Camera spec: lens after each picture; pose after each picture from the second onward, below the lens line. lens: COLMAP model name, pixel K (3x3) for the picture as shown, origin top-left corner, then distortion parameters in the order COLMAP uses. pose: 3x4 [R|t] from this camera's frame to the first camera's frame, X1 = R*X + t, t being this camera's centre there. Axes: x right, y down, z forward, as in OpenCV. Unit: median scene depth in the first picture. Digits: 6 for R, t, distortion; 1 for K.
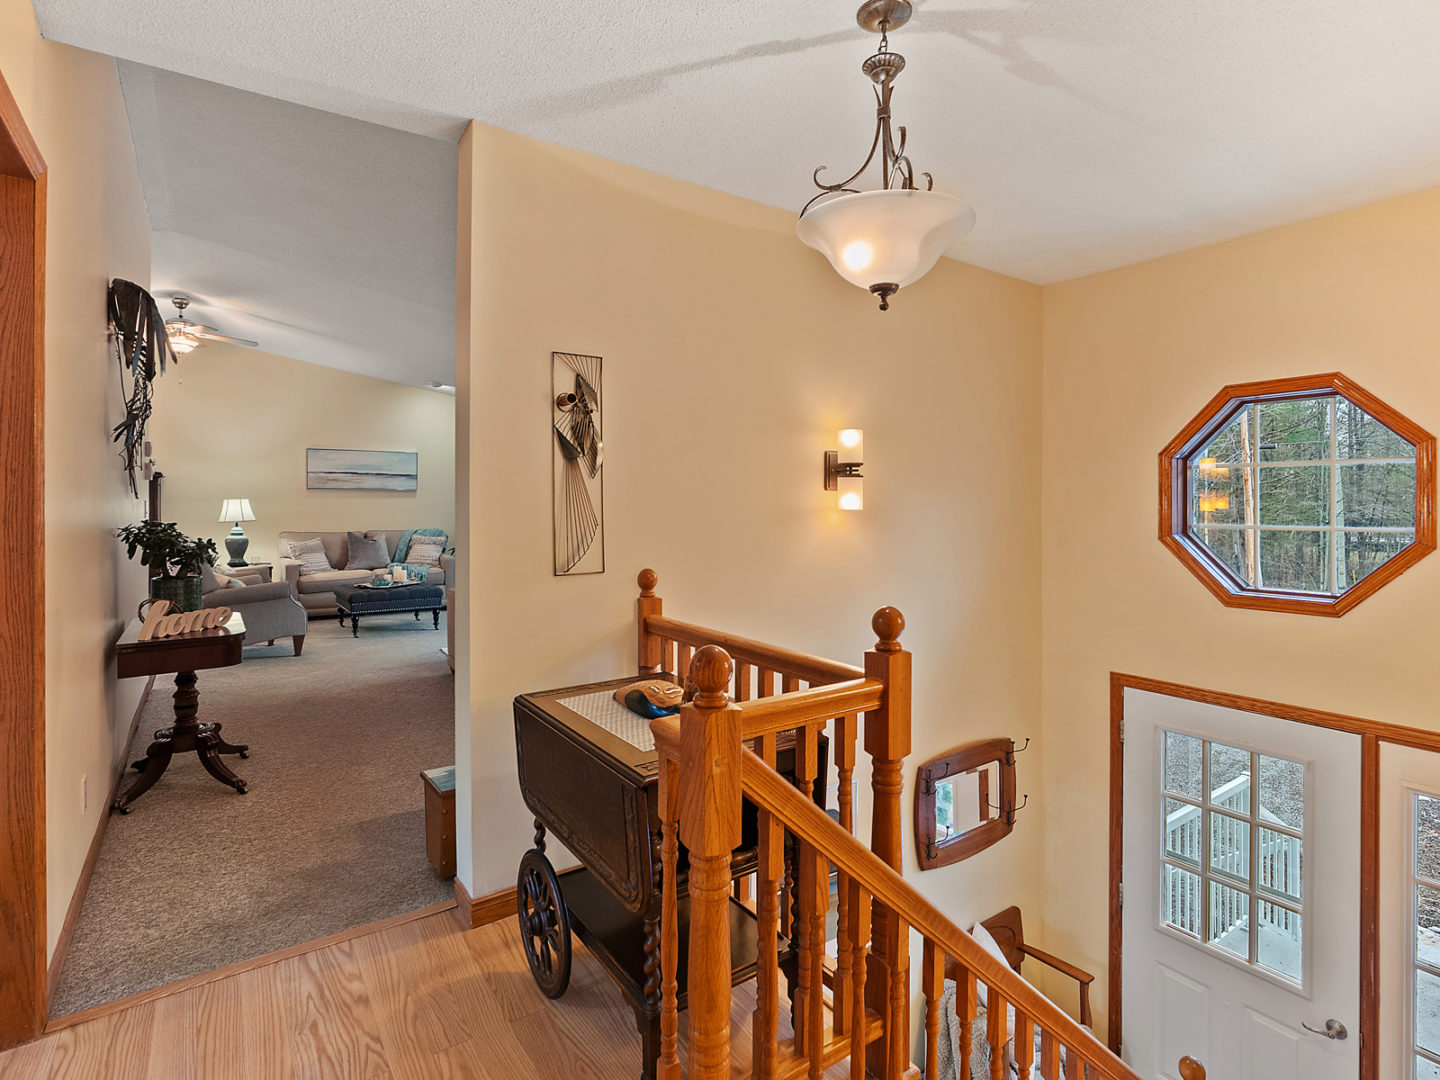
lens RADIAL K [[743.1, 0, 720.5], [0, 743.1, 523.7], [0, 0, 1]] dist [-0.000602, 0.001289]
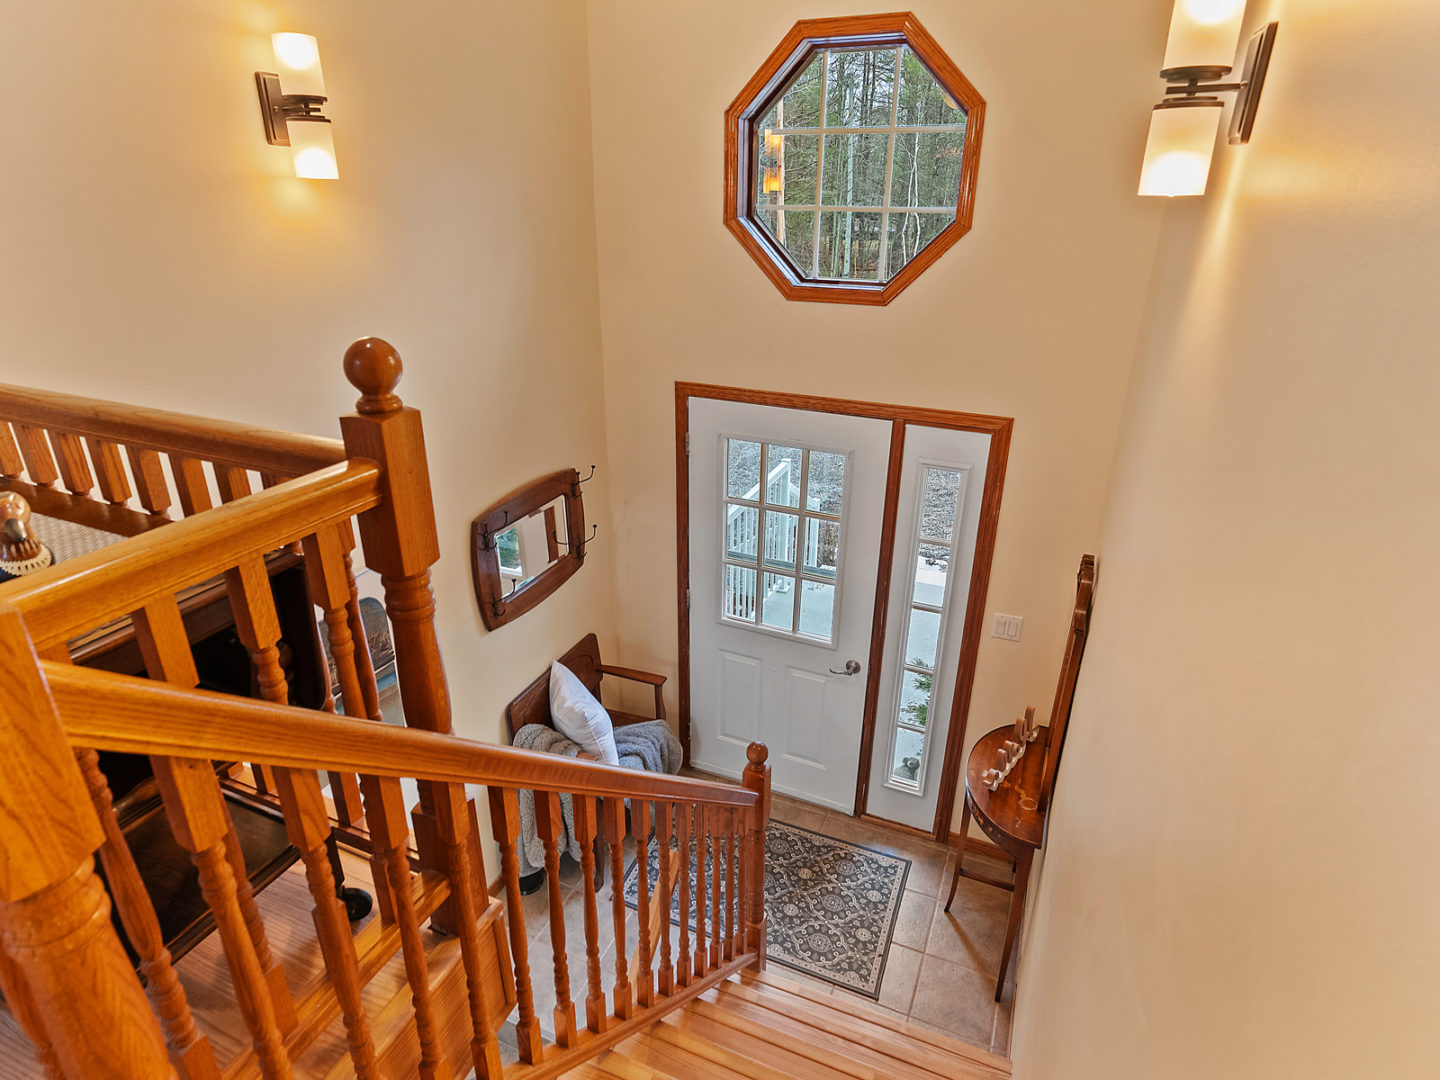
lens RADIAL K [[778.4, 0, 716.3], [0, 778.4, 499.0], [0, 0, 1]] dist [-0.014808, 0.000089]
pose [[0.846008, -0.183626, 0.500552, 0.081874], [0.003111, 0.940506, 0.339764, 0.016159], [-0.533161, -0.285886, 0.796246, 0.213524]]
